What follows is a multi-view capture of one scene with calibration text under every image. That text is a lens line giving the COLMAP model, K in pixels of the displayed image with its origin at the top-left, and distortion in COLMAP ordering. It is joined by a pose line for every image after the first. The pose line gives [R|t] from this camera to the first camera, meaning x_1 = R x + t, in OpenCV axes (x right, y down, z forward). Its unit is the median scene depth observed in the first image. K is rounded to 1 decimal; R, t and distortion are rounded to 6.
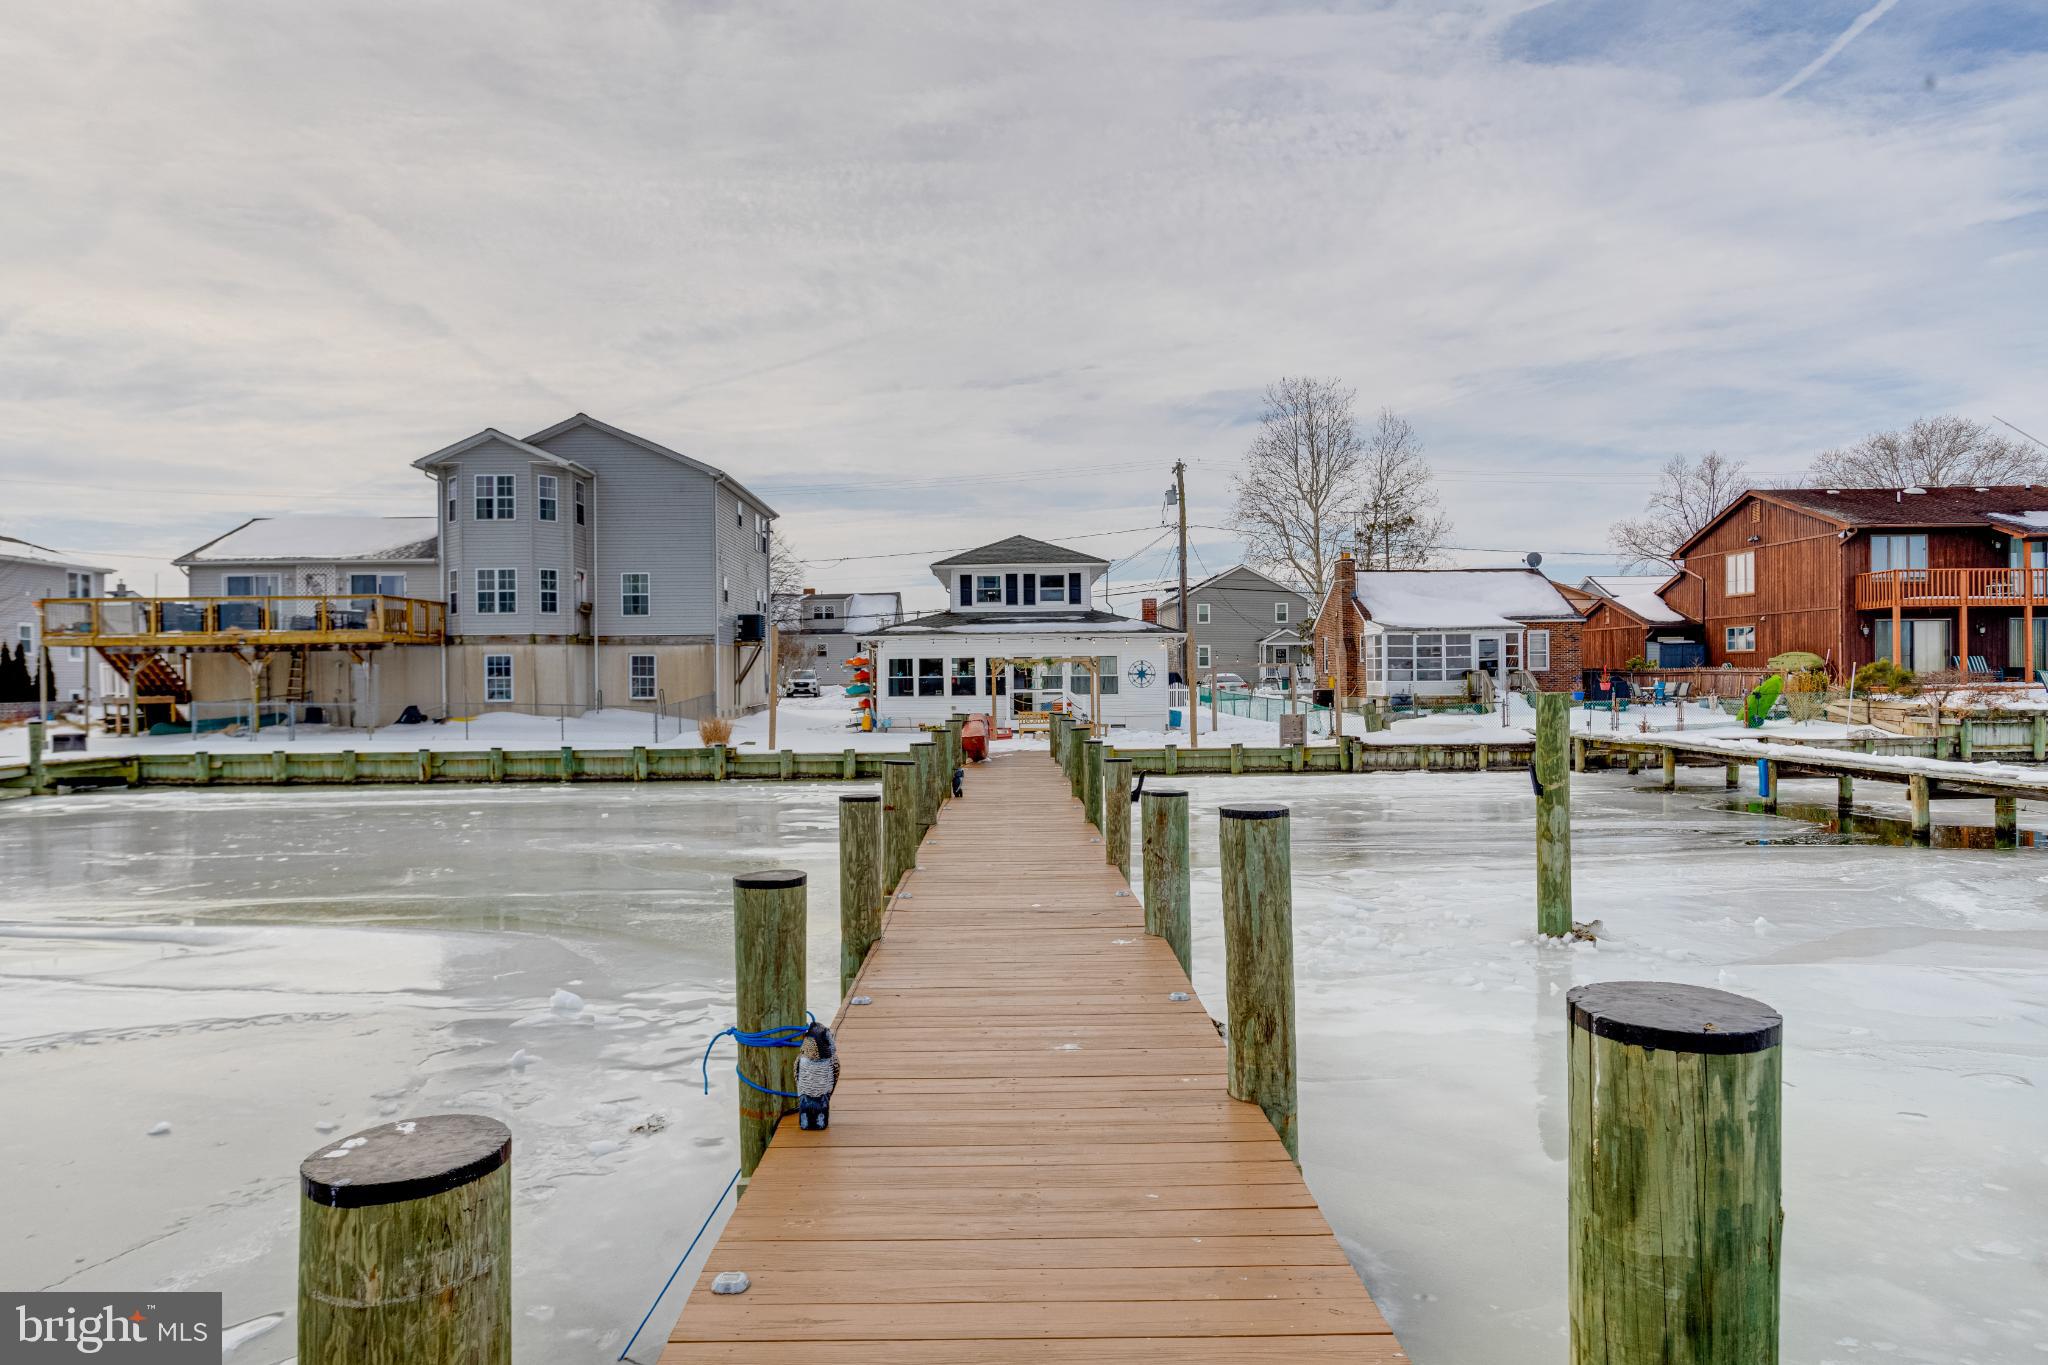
lens RADIAL K [[1279.9, 0, 1013.2], [0, 1279.9, 680.6], [0, 0, 1]] dist [-0.020409, 0.013145]
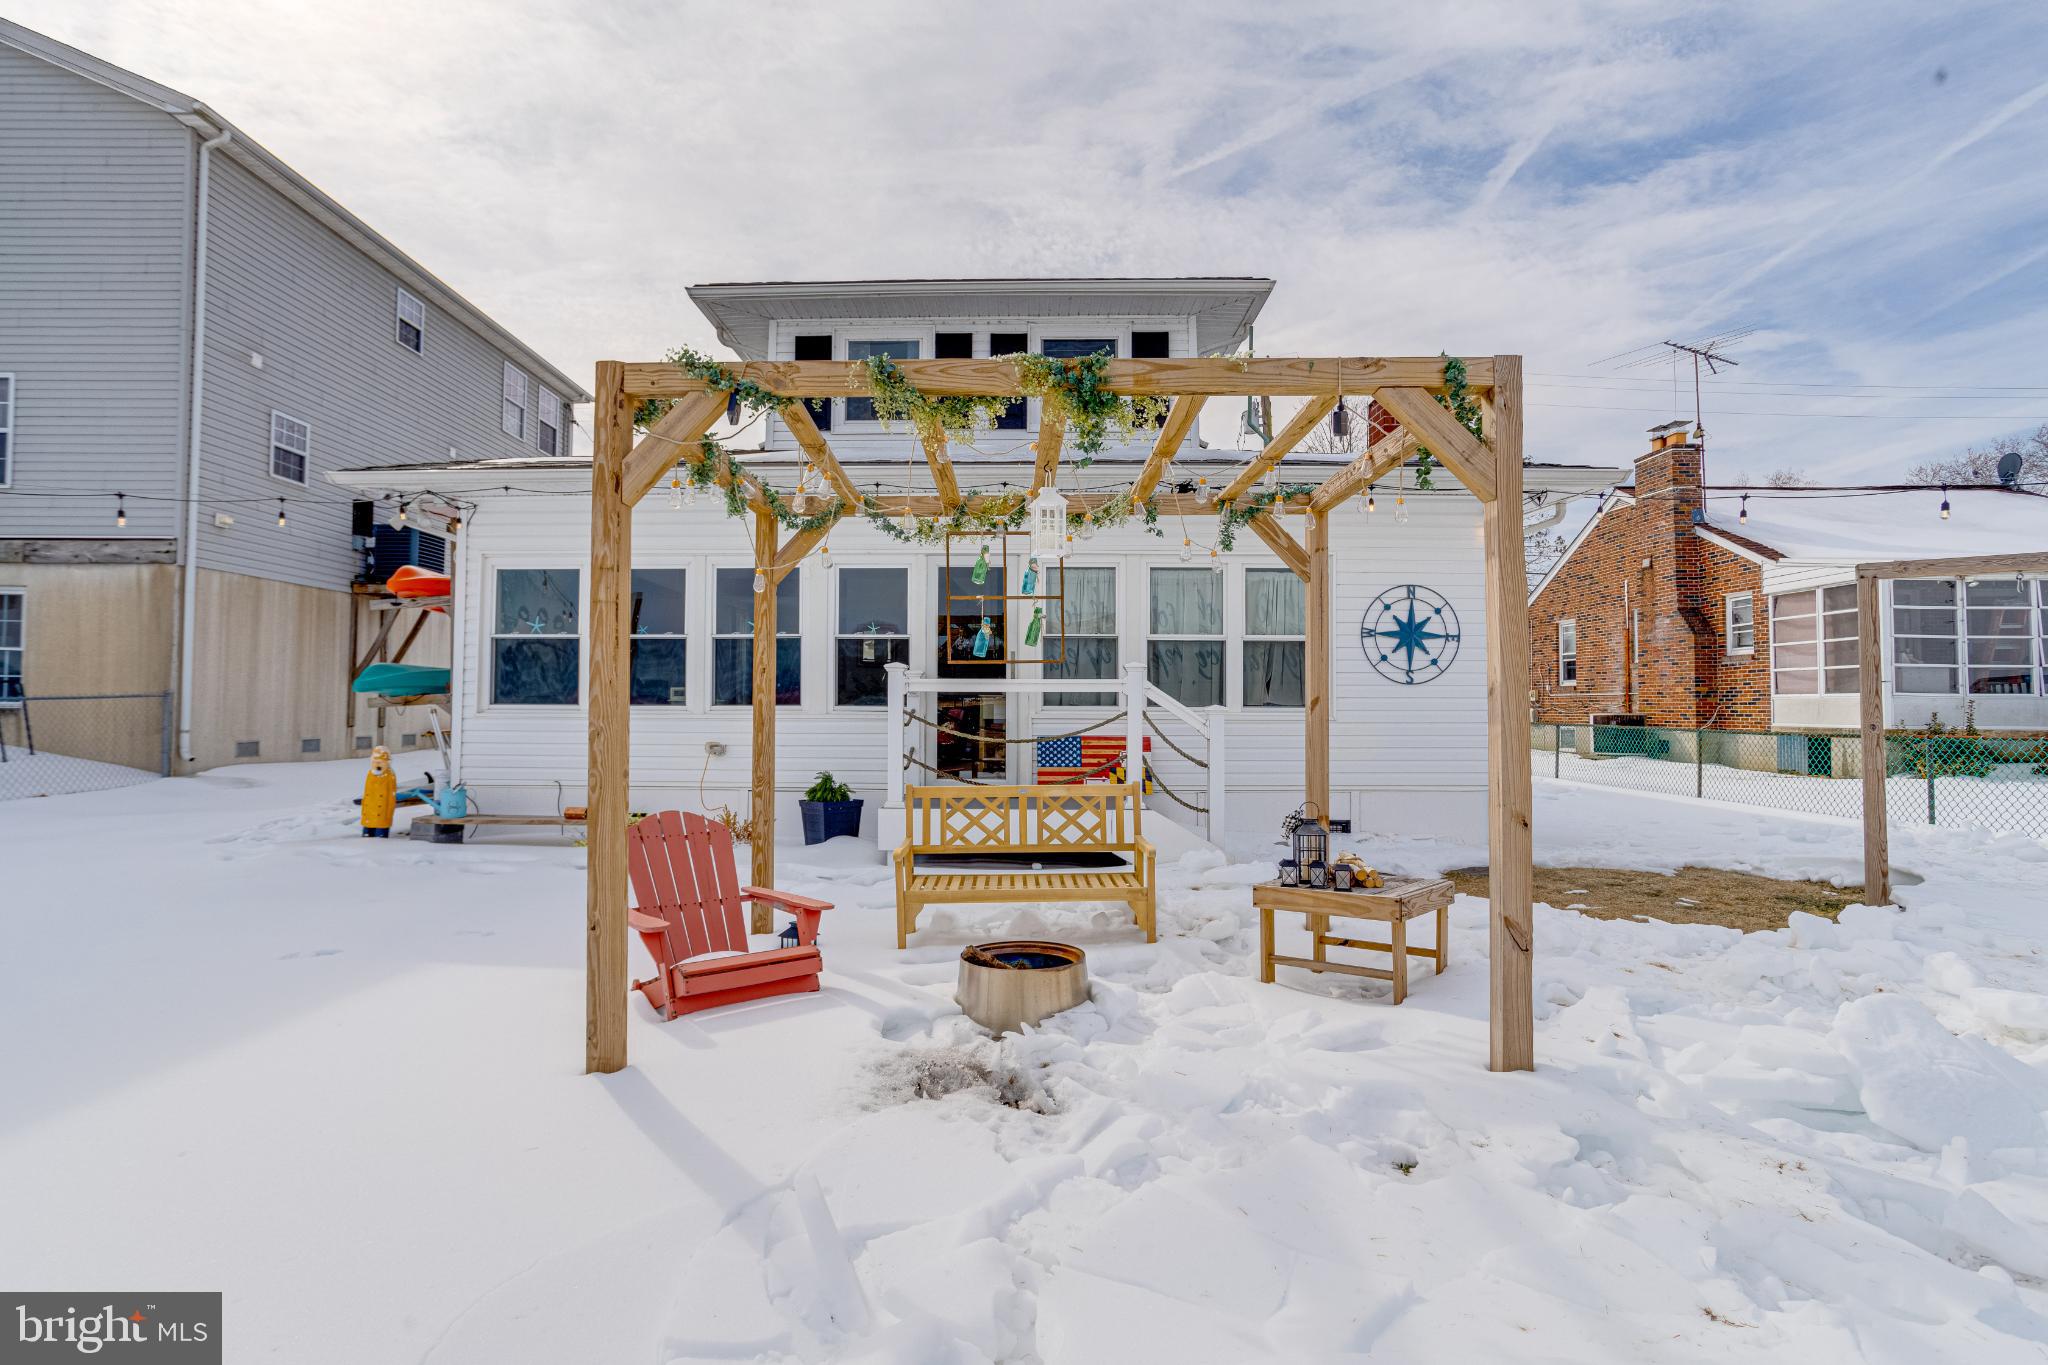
lens RADIAL K [[965.5, 0, 994.8], [0, 965.5, 662.5], [0, 0, 1]] dist [-0.048679, 0.027227]
pose [[0.999337, 0.013007, -0.034014, 0.018532], [-0.014672, 0.998683, -0.049172, 0.011346], [0.033329, 0.049638, 0.998211, 0.769021]]
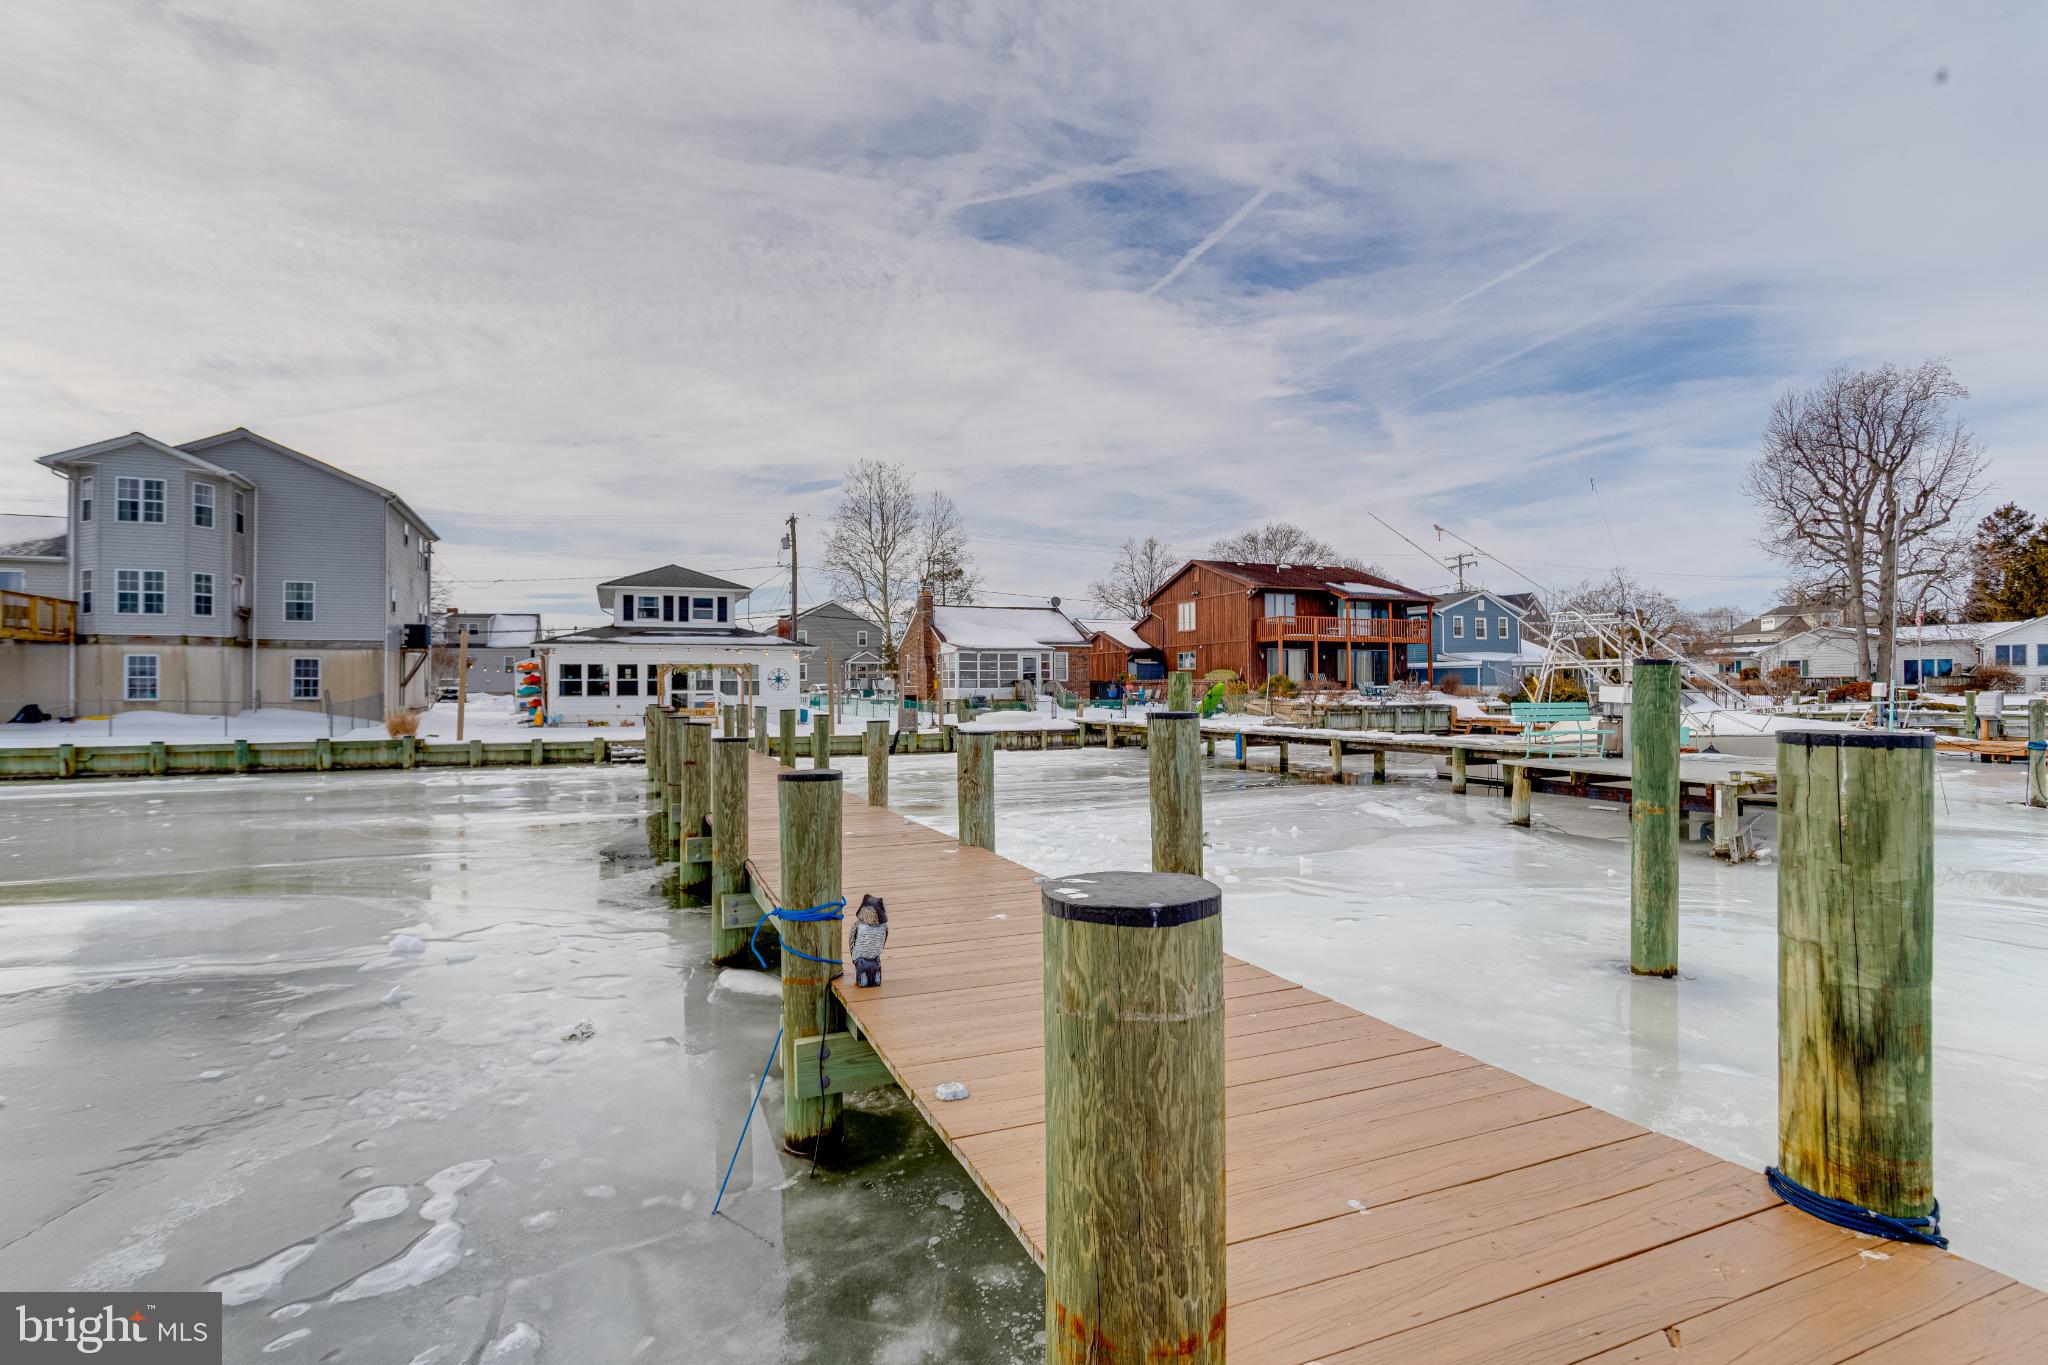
lens RADIAL K [[997.1, 0, 1013.8], [0, 997.1, 681.8], [0, 0, 1]] dist [-0.050324, 0.027745]
pose [[0.926169, 0.008649, 0.377010, -0.051499], [-0.002623, 0.999861, -0.016493, 0.012442], [-0.377100, 0.014286, 0.926062, 0.016071]]
